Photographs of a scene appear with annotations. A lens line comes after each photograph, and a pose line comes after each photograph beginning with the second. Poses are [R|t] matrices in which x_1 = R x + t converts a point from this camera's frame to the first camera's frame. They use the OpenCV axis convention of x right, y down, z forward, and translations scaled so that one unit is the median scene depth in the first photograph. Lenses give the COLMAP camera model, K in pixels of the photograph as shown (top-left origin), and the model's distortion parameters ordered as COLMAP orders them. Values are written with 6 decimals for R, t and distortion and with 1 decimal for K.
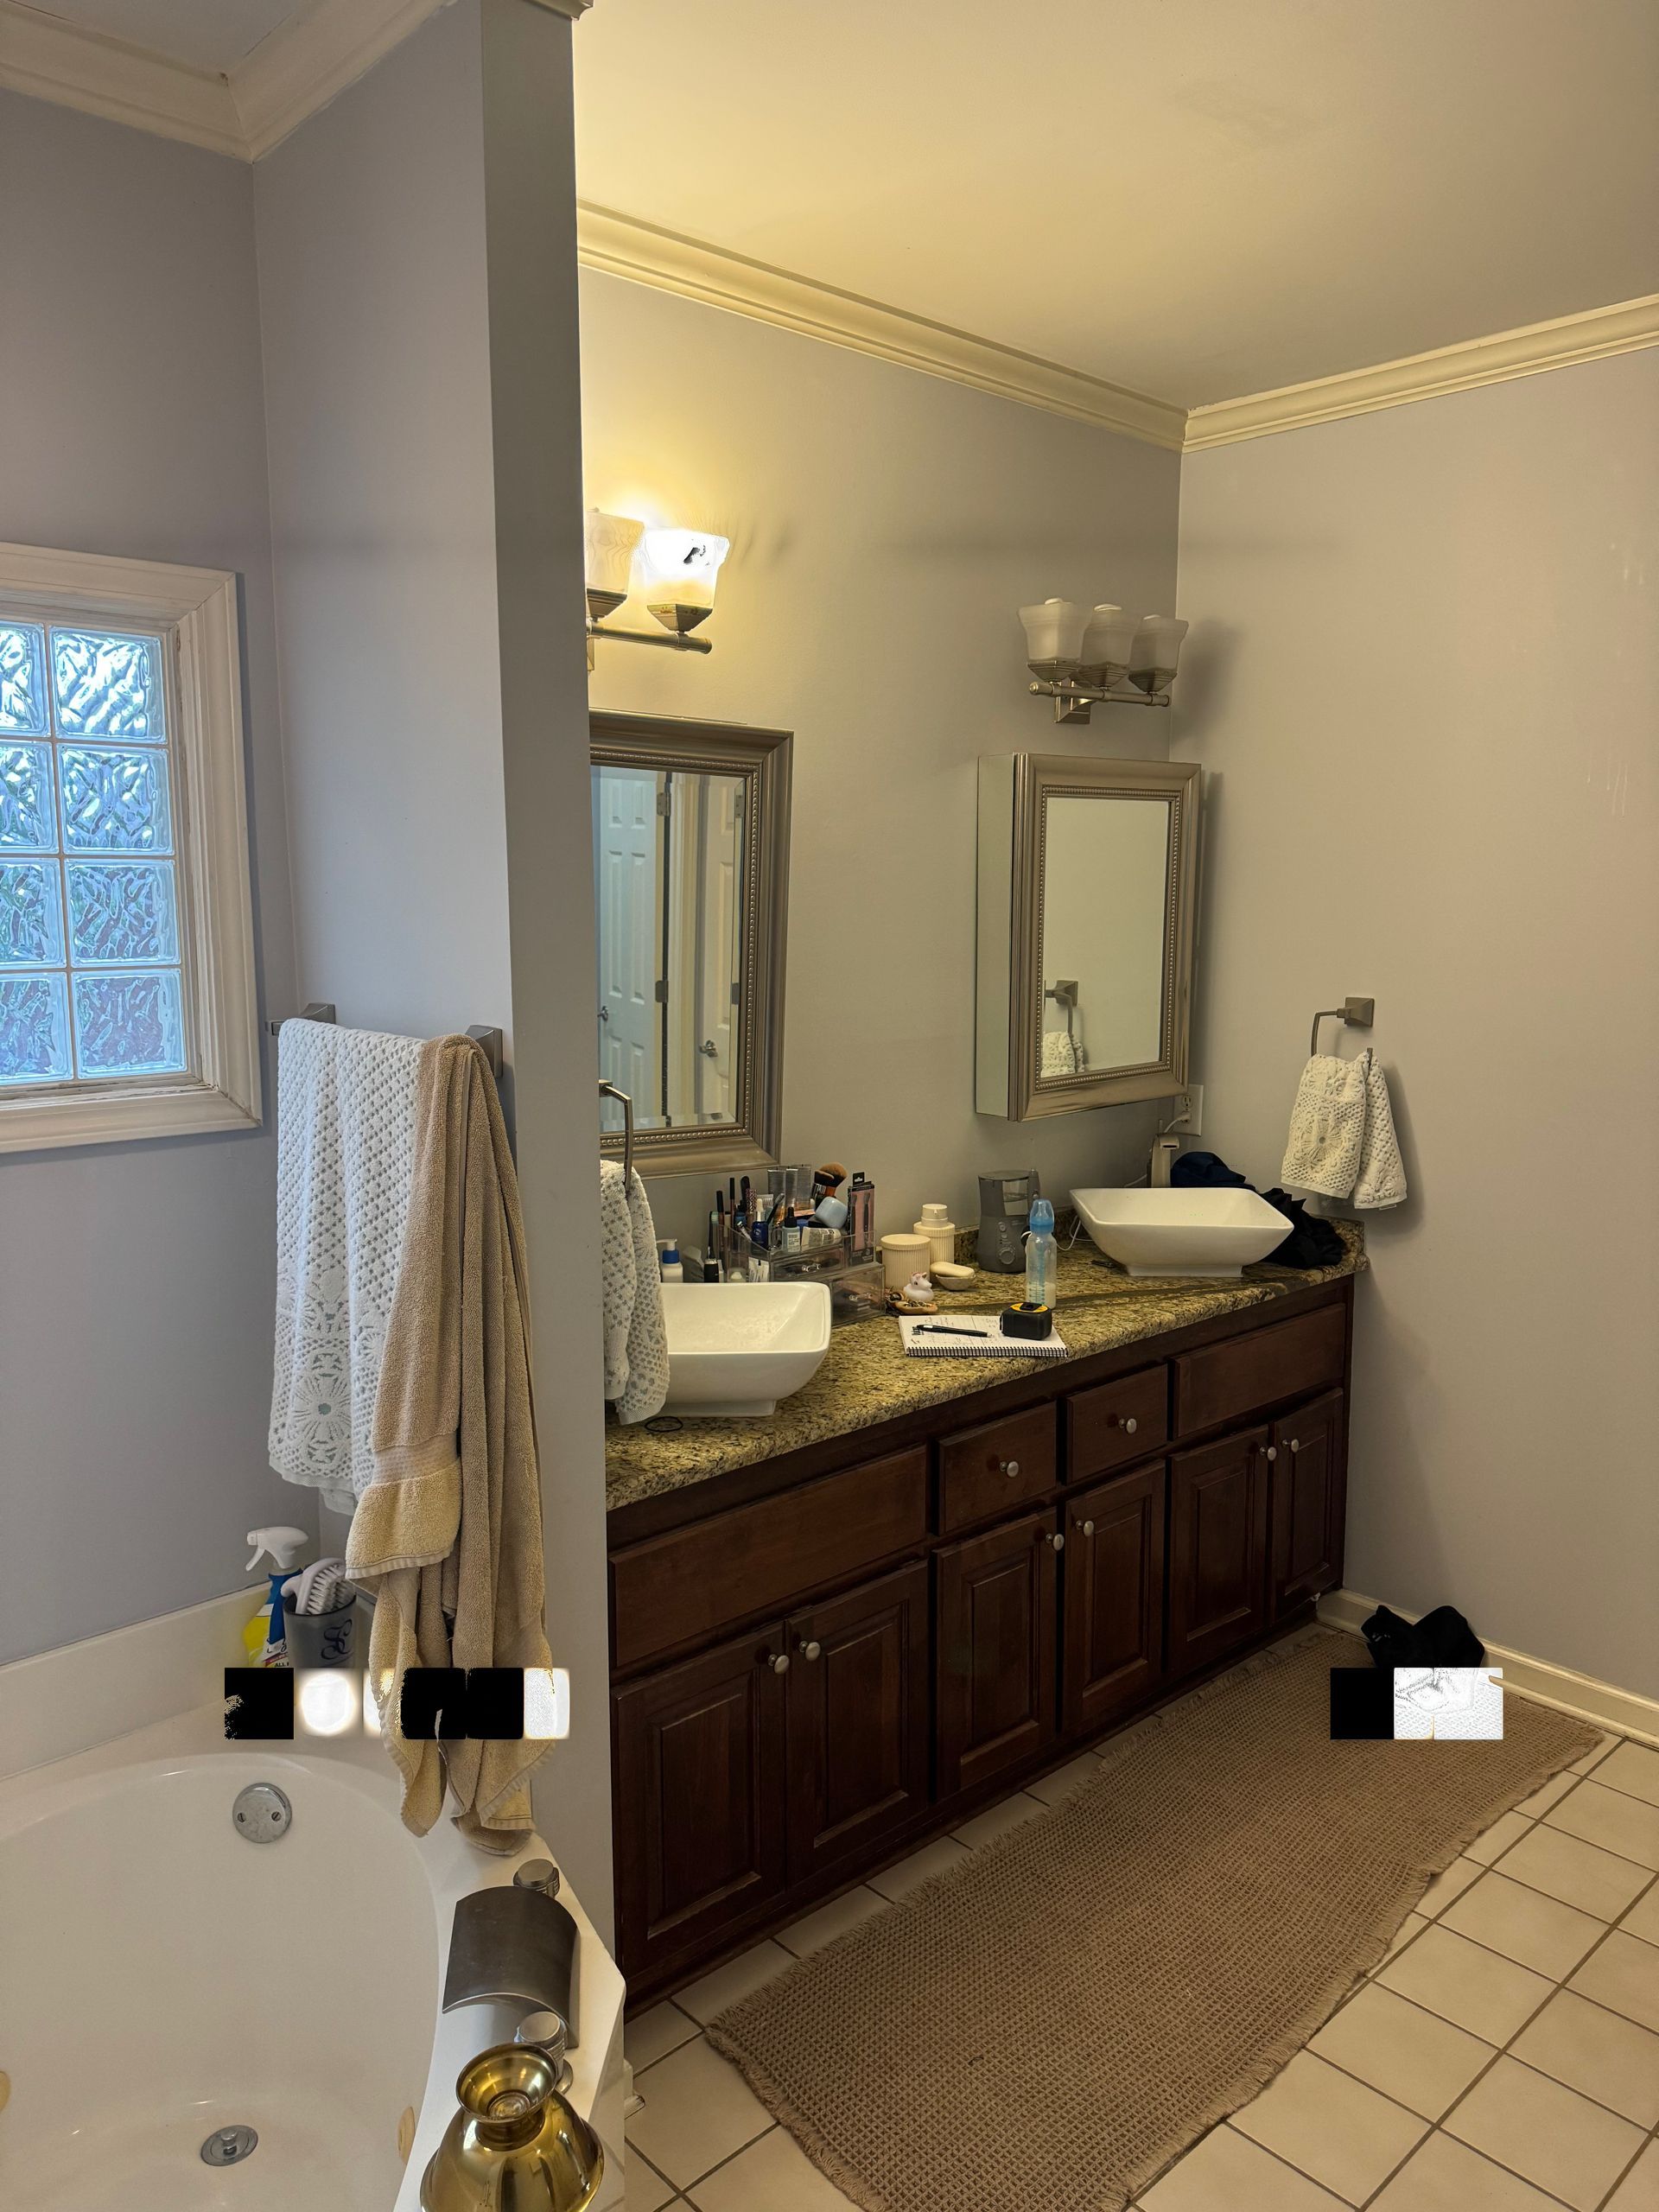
lens RADIAL K [[1575.9, 0, 832.8], [0, 1575.9, 1096.5], [0, 0, 1]] dist [0.065320, -0.091858]
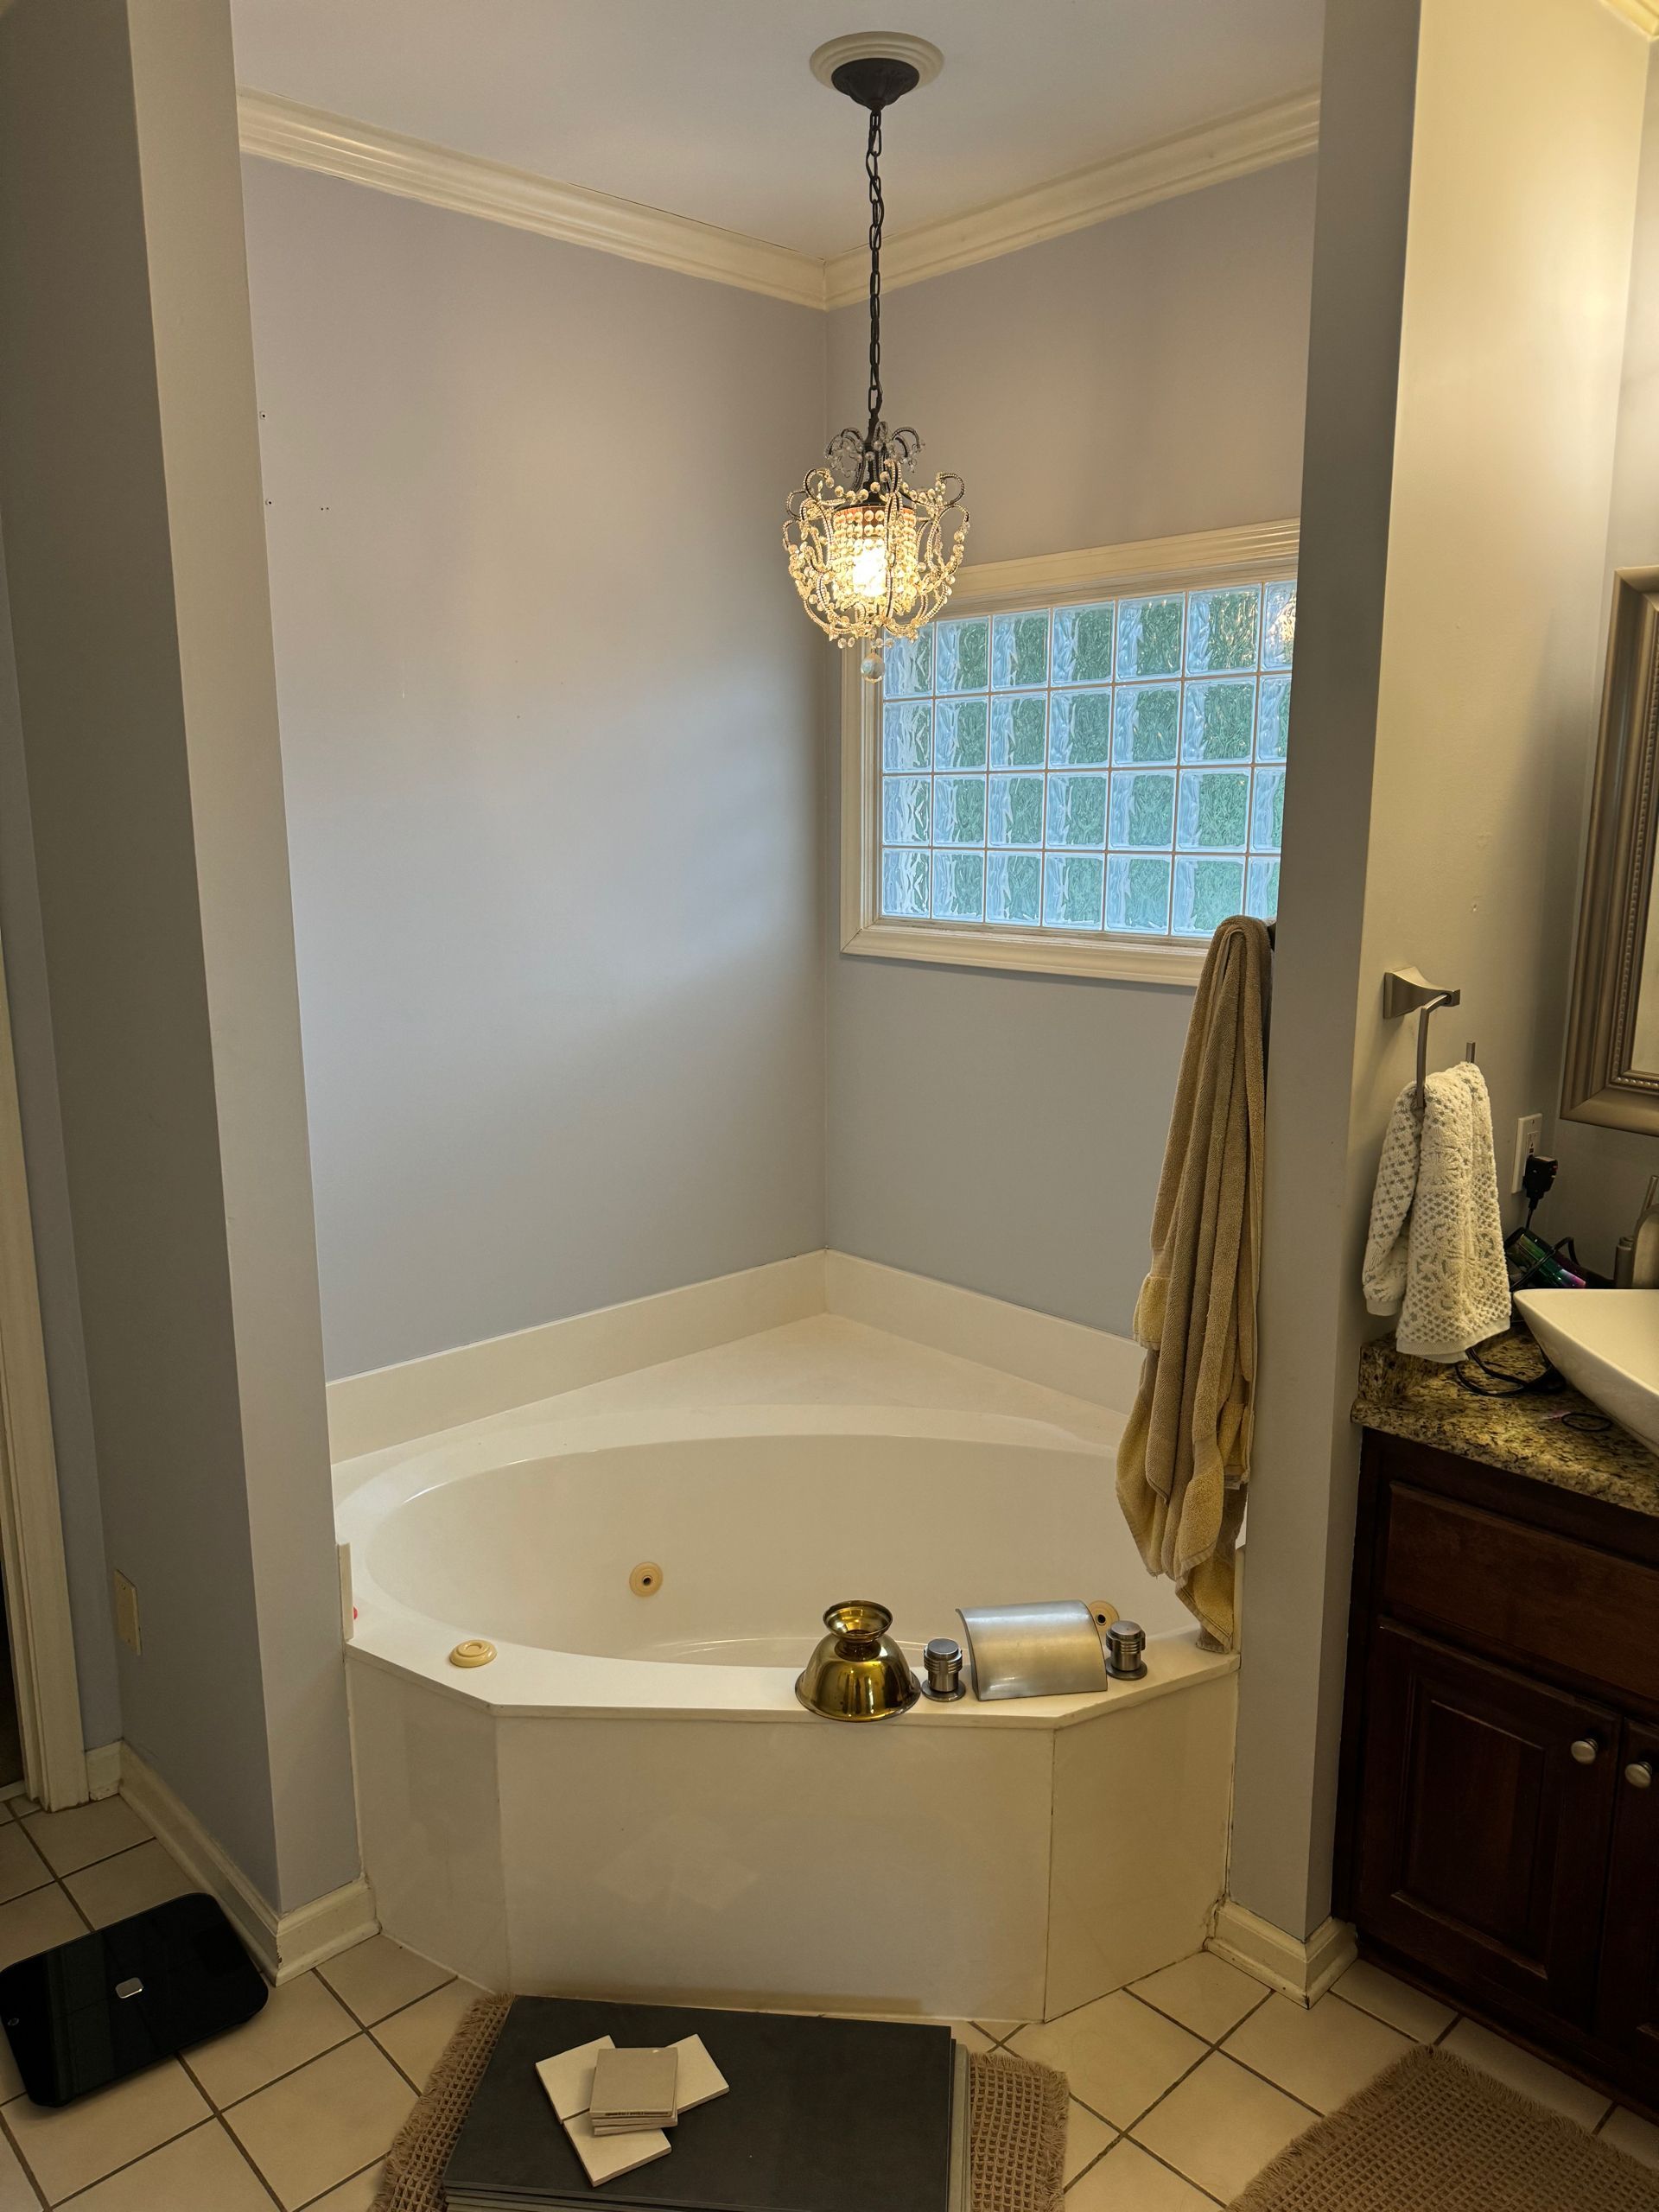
lens RADIAL K [[1575.9, 0, 842.0], [0, 1575.9, 1117.3], [0, 0, 1]] dist [0.065320, -0.091858]
pose [[-0.001191, 0.177523, -0.984116, 0.740481], [-0.145644, 0.973592, 0.175801, -0.048571], [0.989336, 0.143540, 0.024695, 0.577877]]
